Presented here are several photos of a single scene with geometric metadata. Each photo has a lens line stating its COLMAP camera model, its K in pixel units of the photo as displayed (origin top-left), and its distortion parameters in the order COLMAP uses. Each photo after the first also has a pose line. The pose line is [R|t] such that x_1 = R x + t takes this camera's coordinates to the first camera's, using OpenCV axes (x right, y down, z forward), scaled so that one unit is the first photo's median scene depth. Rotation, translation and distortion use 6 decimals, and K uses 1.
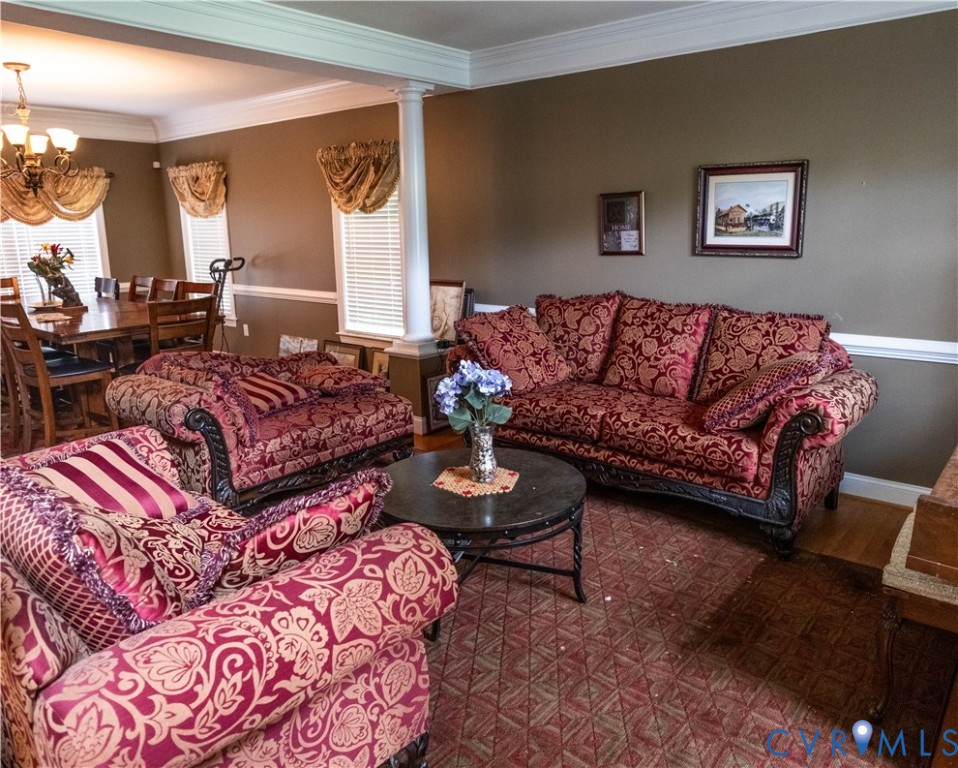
lens RADIAL K [[721.8, 0, 479.7], [0, 721.8, 376.7], [0, 0, 1]] dist [-0.001789, 0.003469]
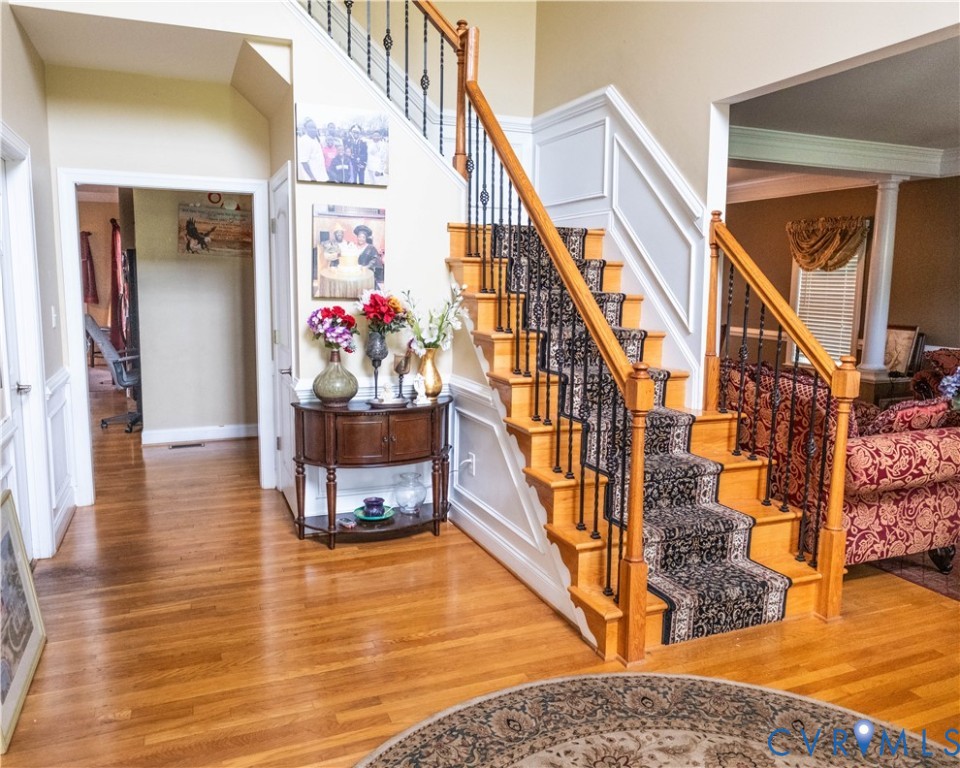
lens RADIAL K [[723.3, 0, 480.7], [0, 723.3, 376.7], [0, 0, 1]] dist [-0.001789, 0.003469]
pose [[0.893573, 0.089288, -0.439950, -0.212343], [-0.122119, 0.991410, -0.046826, 0.162114], [0.431990, 0.095569, 0.896801, -0.686121]]
